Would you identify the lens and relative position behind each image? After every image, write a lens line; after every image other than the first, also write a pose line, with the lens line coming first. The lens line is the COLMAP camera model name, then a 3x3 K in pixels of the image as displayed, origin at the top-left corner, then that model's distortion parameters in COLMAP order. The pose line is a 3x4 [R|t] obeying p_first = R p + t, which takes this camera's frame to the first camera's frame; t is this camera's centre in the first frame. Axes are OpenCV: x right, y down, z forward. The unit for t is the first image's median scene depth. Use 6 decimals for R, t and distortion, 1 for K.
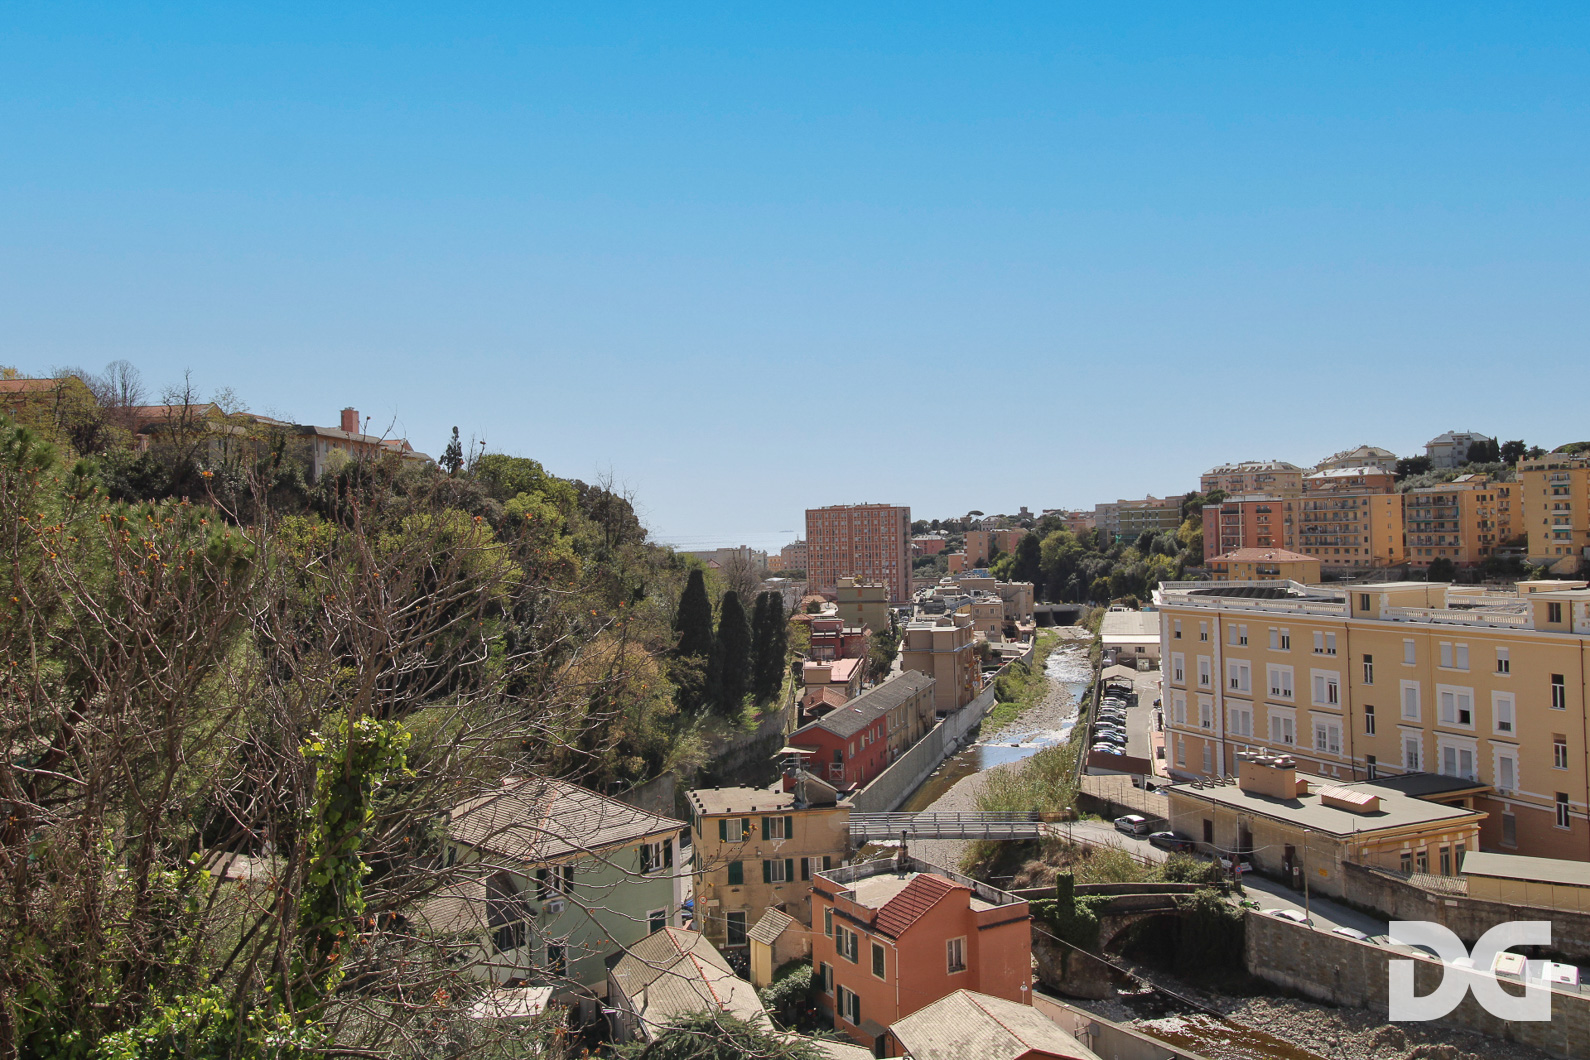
lens RADIAL K [[1258.1, 0, 802.3], [0, 1258.1, 510.8], [0, 0, 1]] dist [0.009439, -0.002945]
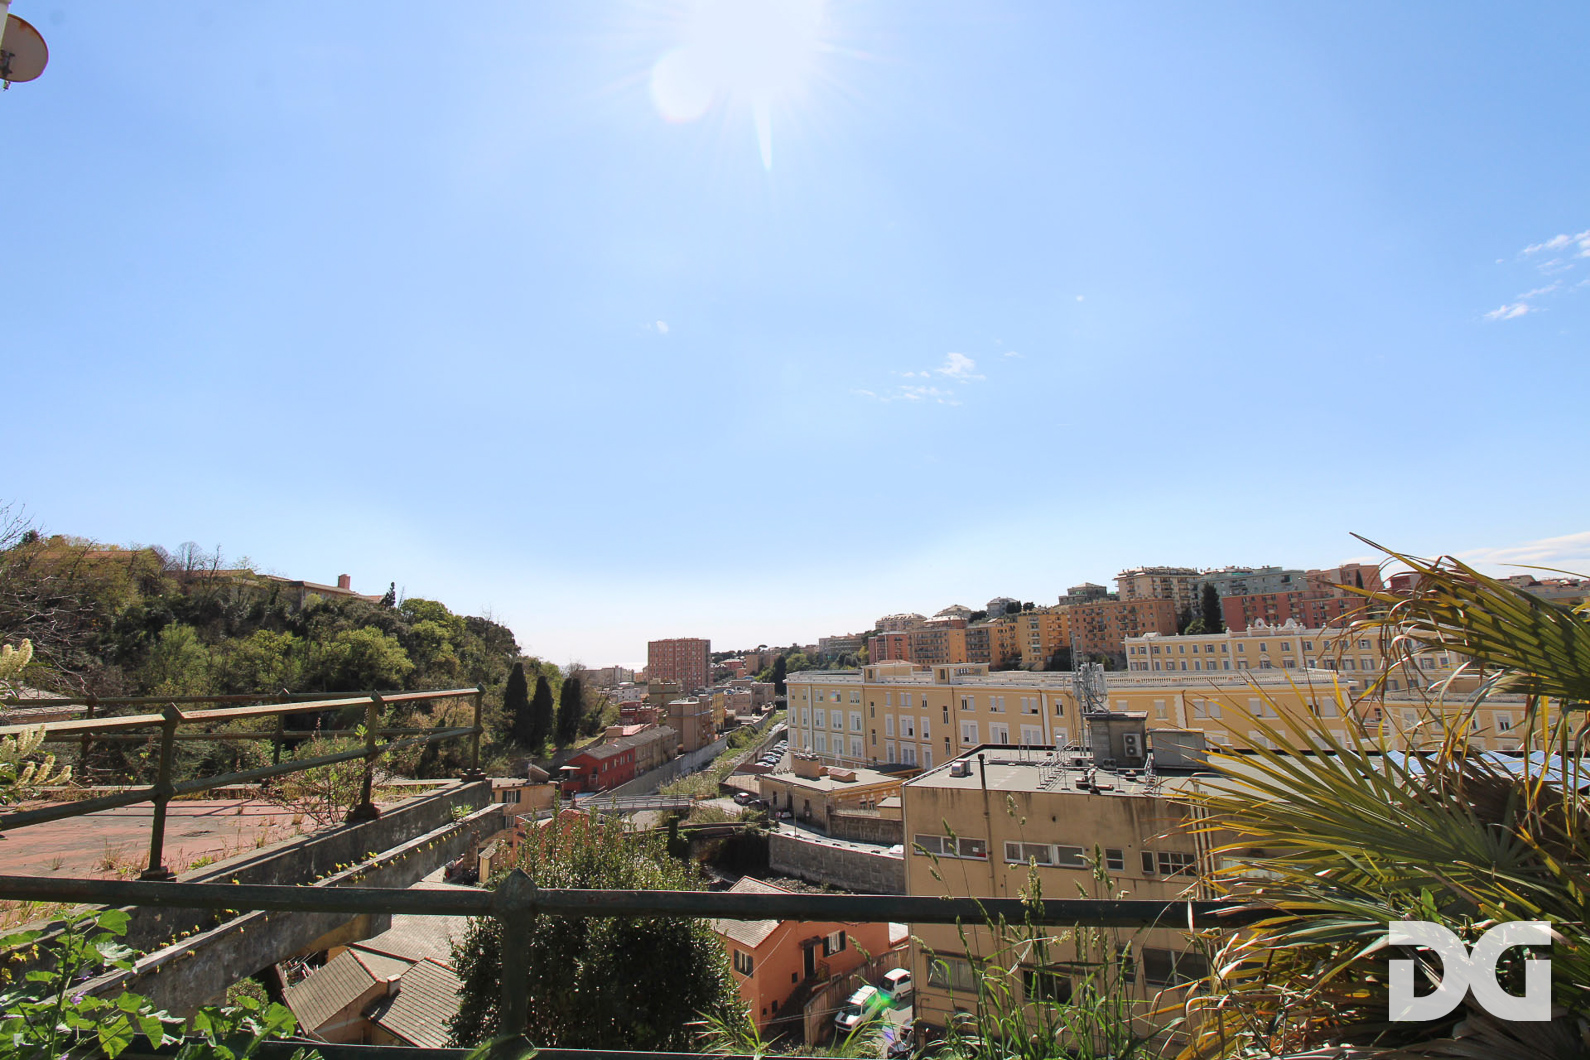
lens RADIAL K [[740.7, 0, 808.2], [0, 740.7, 510.5], [0, 0, 1]] dist [-0.001146, -0.013597]
pose [[0.984316, 0.028080, 0.174164, 0.110878], [0.004109, 0.983333, -0.181767, 0.024025], [-0.176365, 0.179632, 0.967795, -0.093549]]
